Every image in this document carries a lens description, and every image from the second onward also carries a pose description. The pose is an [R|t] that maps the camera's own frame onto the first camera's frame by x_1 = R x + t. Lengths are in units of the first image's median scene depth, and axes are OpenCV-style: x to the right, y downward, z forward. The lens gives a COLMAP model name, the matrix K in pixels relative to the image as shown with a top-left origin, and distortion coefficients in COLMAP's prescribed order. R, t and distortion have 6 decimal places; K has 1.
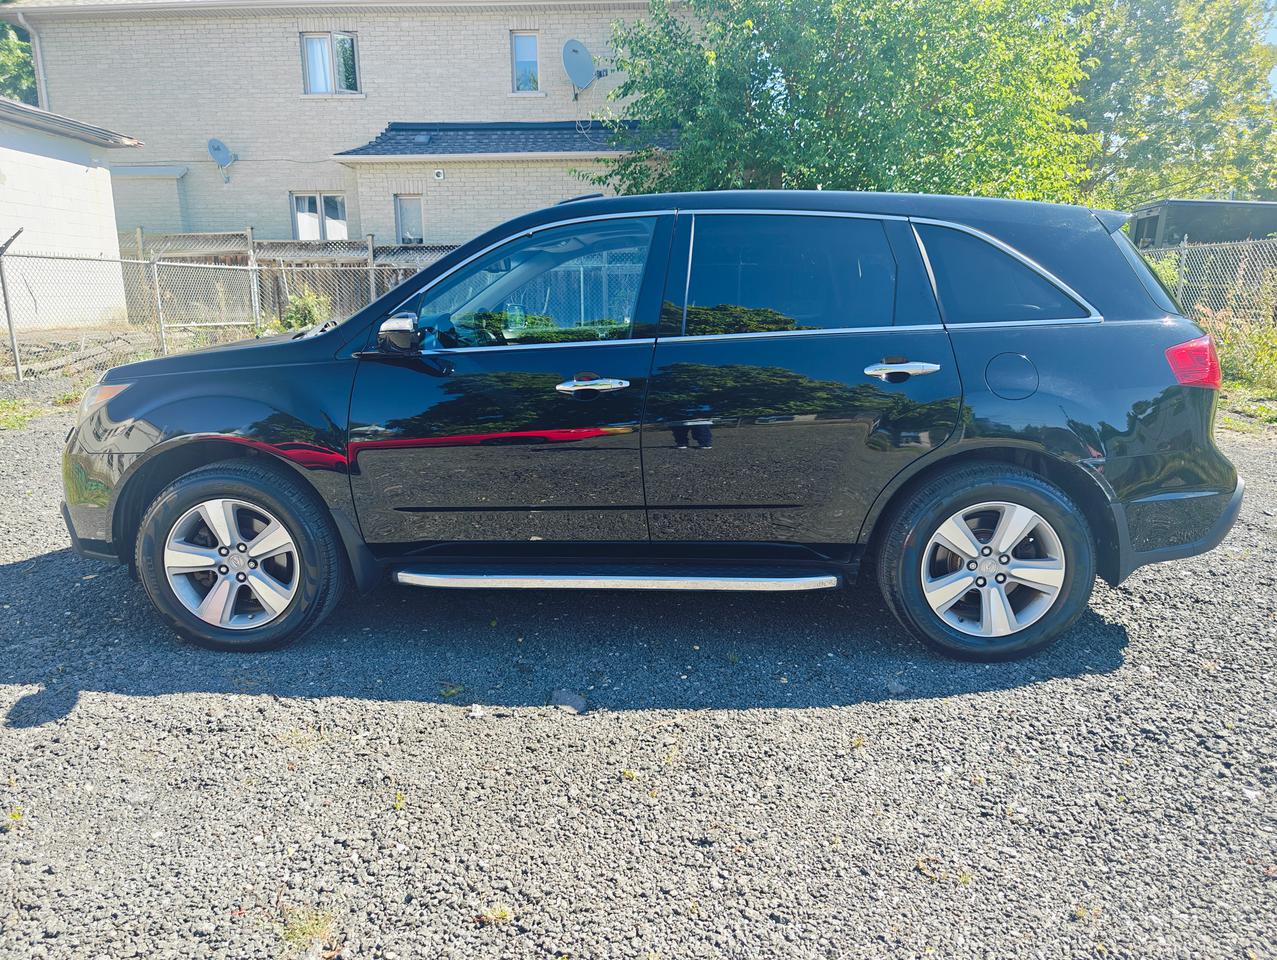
lens RADIAL K [[886.8, 0, 638.5], [0, 886.8, 480.0], [0, 0, 1]] dist [0.067861, -0.079052]
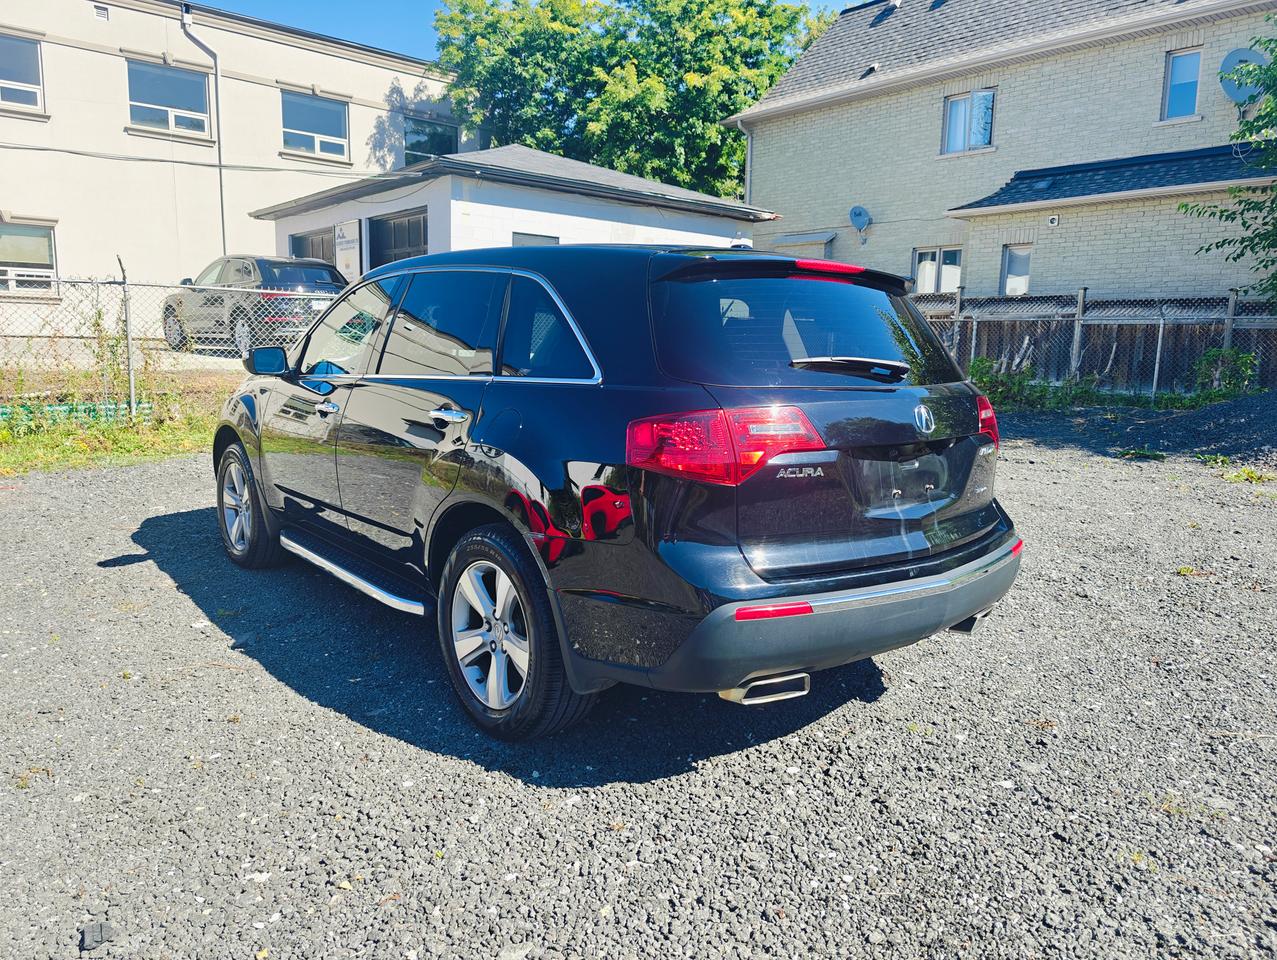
lens RADIAL K [[889.3, 0, 636.7], [0, 889.3, 485.9], [0, 0, 1]] dist [0.063500, -0.076816]
pose [[0.641569, 0.151553, -0.751945, 0.243657], [-0.189624, 0.981198, 0.035968, -0.023604], [0.743258, 0.119511, 0.658244, 0.097797]]
